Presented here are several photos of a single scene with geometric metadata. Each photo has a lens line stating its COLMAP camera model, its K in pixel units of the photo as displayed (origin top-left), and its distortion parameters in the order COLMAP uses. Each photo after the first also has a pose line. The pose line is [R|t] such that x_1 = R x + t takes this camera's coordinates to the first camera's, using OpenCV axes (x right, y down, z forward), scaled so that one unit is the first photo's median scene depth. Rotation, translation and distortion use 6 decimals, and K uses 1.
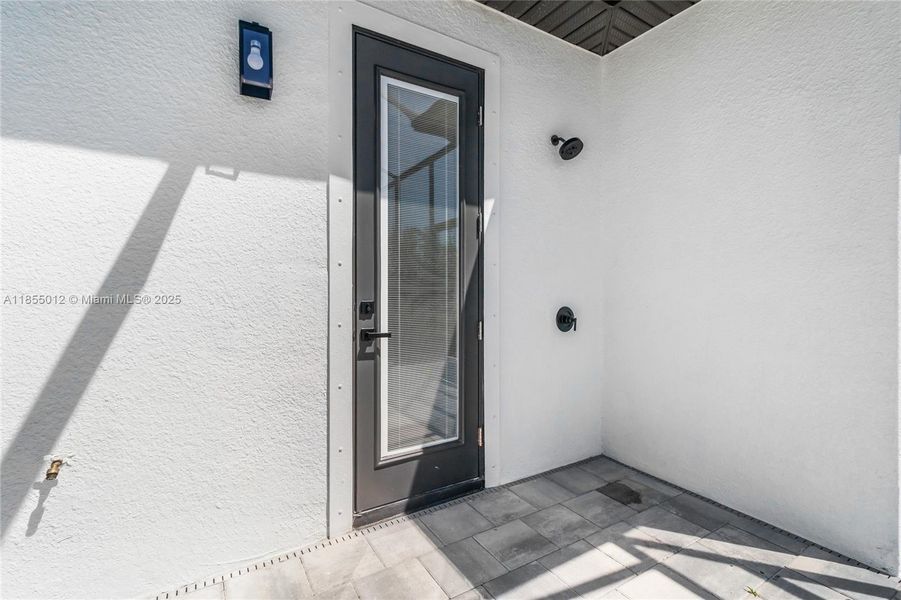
lens RADIAL K [[420.4, 0, 456.1], [0, 420.4, 290.4], [0, 0, 1]] dist [0.001731, 0.000147]
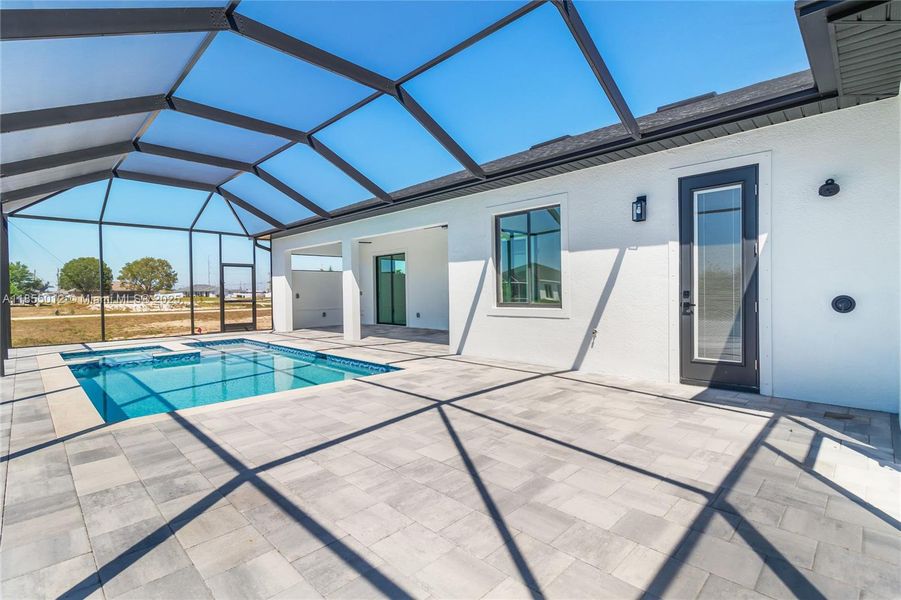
lens RADIAL K [[423.6, 0, 456.8], [0, 423.6, 296.7], [0, 0, 1]] dist [0.000538, -0.000524]
pose [[0.240003, 0.010224, -0.970718, 1.746767], [0.007857, 0.999891, 0.012474, 0.020185], [0.970740, -0.010621, 0.239896, -0.808342]]
